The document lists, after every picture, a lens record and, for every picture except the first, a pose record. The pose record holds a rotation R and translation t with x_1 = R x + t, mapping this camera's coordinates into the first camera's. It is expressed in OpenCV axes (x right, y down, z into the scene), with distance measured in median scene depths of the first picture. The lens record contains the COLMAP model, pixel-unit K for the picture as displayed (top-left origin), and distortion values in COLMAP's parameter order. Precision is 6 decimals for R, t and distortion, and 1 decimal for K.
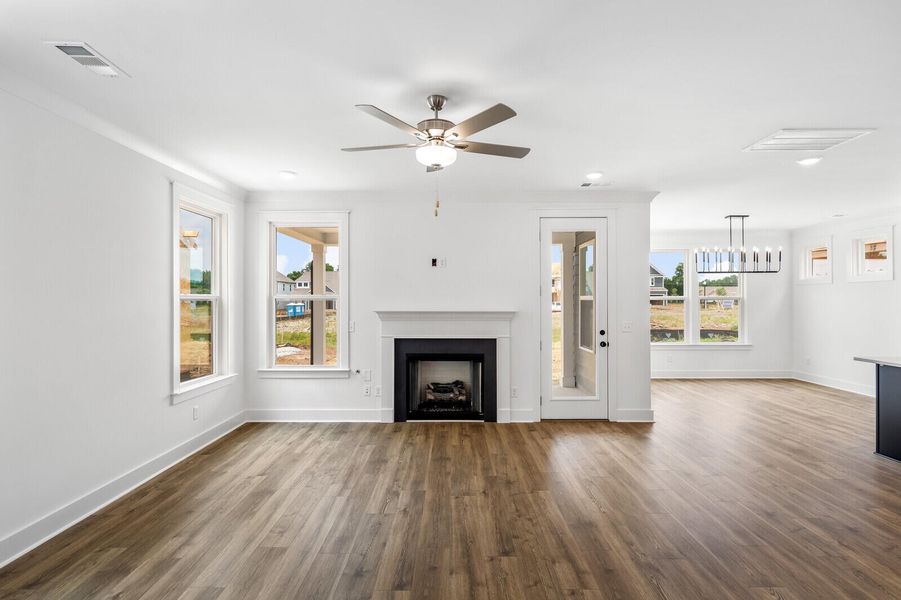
lens RADIAL K [[456.6, 0, 450.5], [0, 456.6, 300.0], [0, 0, 1]] dist [0.000422, -0.000253]
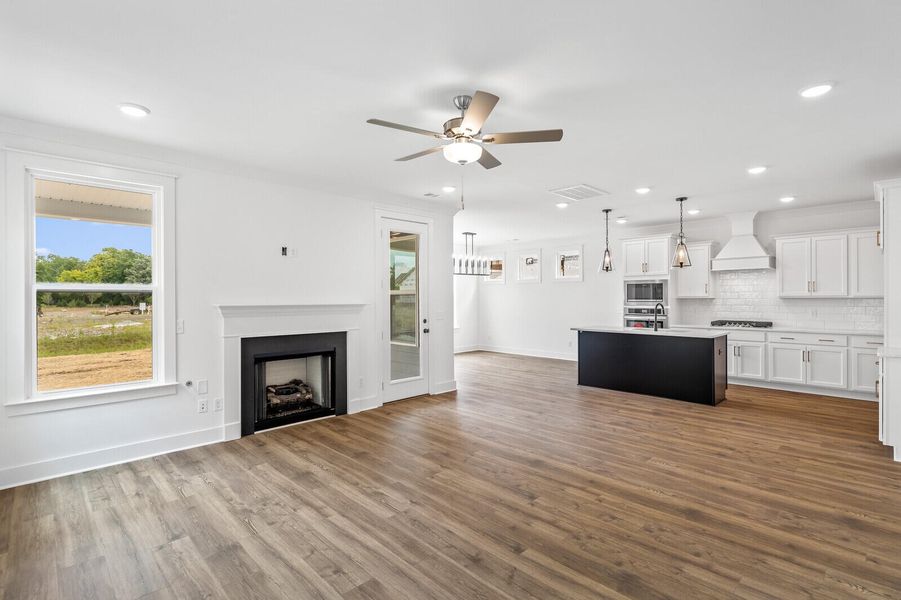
lens RADIAL K [[426.8, 0, 450.5], [0, 426.8, 300.0], [0, 0, 1]] dist [-0.001854, -0.000104]
pose [[0.711416, -0.005728, 0.702748, -0.428987], [0.004049, 0.999984, 0.004051, 0.013440], [-0.702759, -0.000036, 0.711428, 0.180626]]
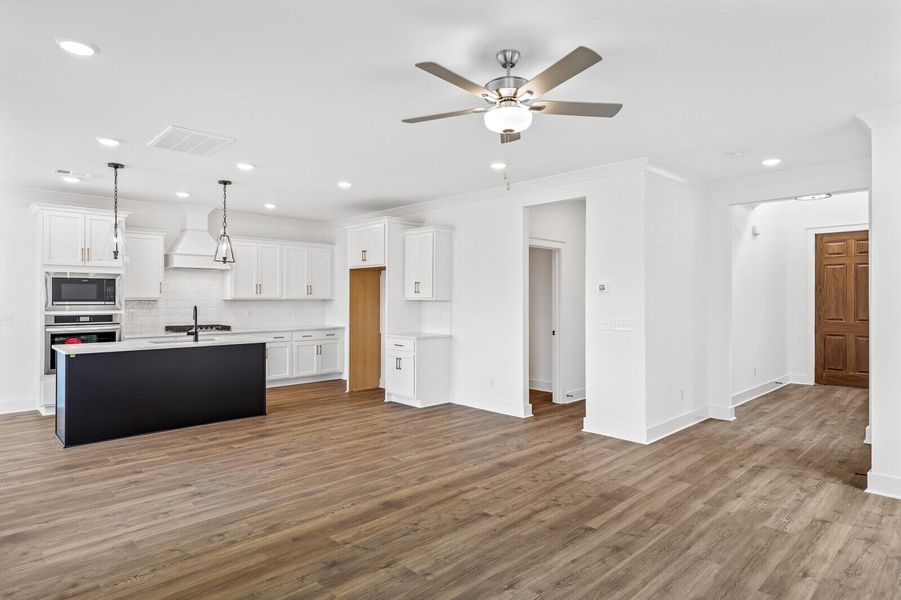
lens RADIAL K [[509.3, 0, 450.5], [0, 509.3, 300.0], [0, 0, 1]] dist [0.008609, 0.000361]
pose [[-0.698590, -0.001667, 0.715520, -0.369539], [0.000399, 0.999996, 0.002720, 0.013783], [-0.715522, 0.002185, -0.698587, 1.003175]]
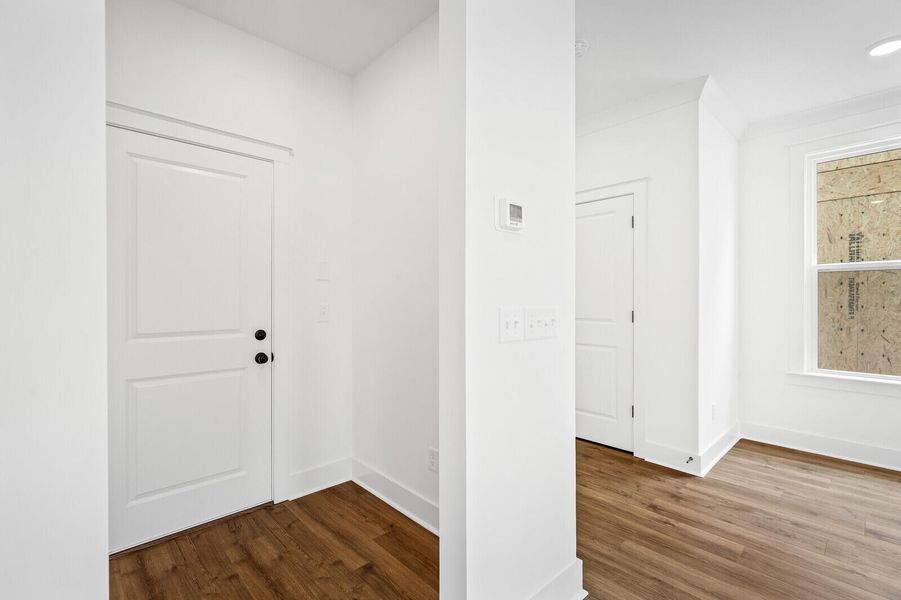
lens RADIAL K [[400.9, 0, 450.5], [0, 400.9, 300.0], [0, 0, 1]] dist [0.000759, 0.000248]
pose [[-0.726203, -0.000558, -0.687480, 0.363237], [-0.001813, 0.999998, 0.001104, 0.048571], [0.687478, 0.002049, -0.726202, 0.229748]]
